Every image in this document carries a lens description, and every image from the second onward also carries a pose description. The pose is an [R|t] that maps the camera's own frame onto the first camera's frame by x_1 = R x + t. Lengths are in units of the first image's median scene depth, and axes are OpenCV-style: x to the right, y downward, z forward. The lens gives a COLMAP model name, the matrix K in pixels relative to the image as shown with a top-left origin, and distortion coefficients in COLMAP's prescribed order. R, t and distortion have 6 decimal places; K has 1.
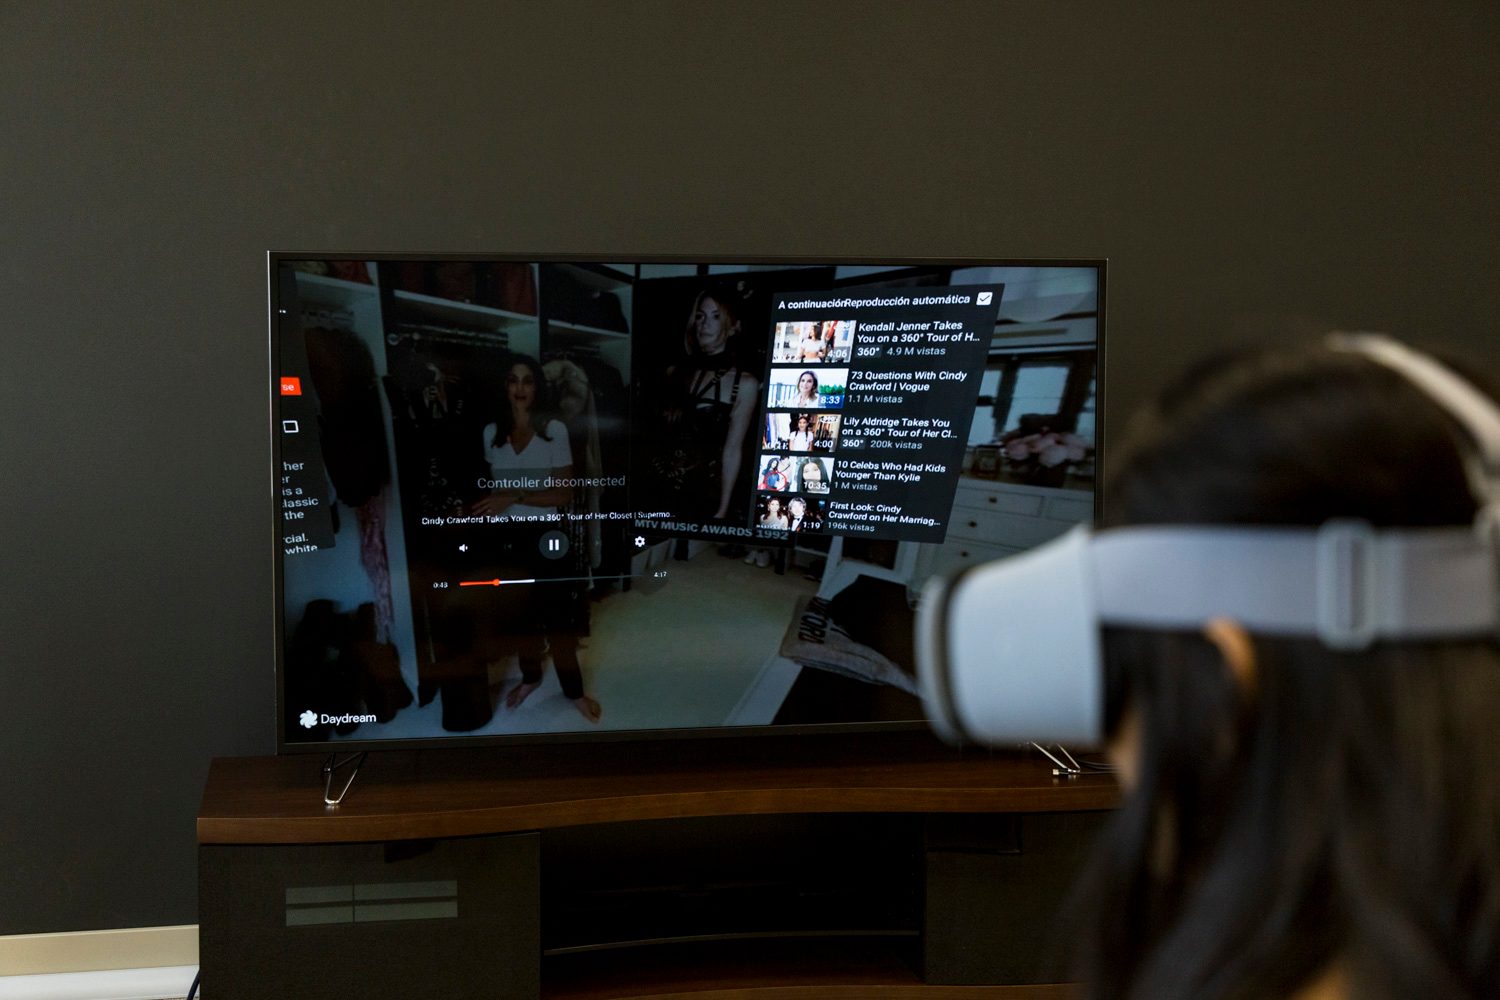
lens RADIAL K [[2198.5, 0, 747.6], [0, 2198.5, 500.8], [0, 0, 1]] dist [-0.058970, 0.000000]
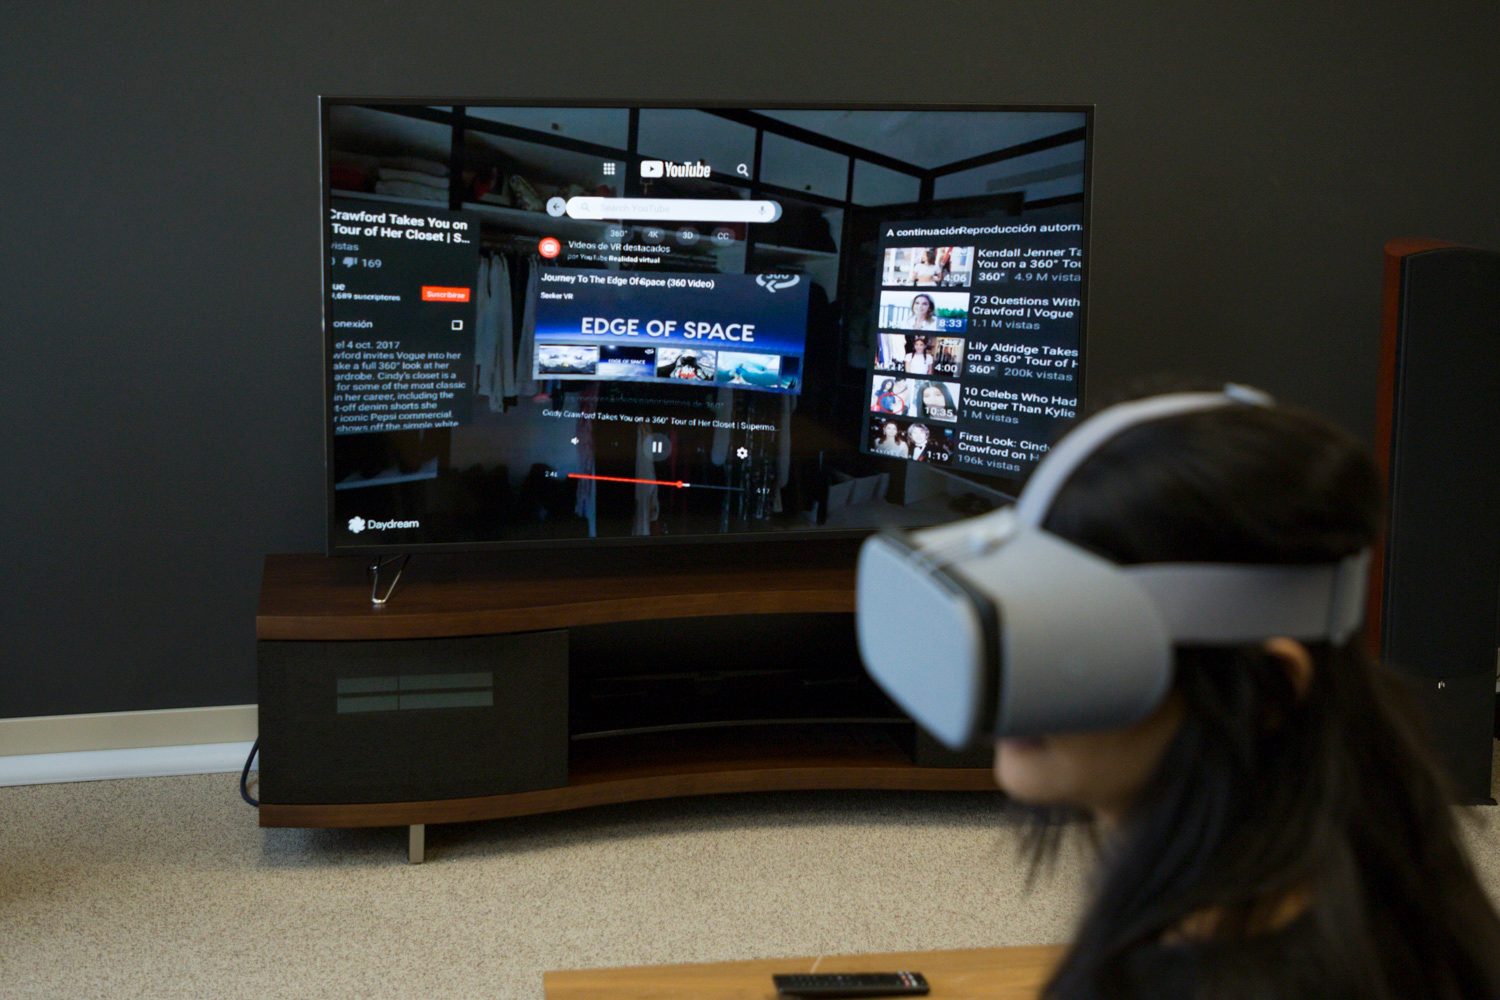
lens RADIAL K [[1665.8, 0, 752.8], [0, 1665.8, 496.8], [0, 0, 1]] dist [0.068746, 0.000000]
pose [[0.996636, 0.076616, -0.029105, -0.022360], [-0.074938, 0.995674, 0.054927, -0.003671], [0.033187, -0.052561, 0.998066, 0.263670]]
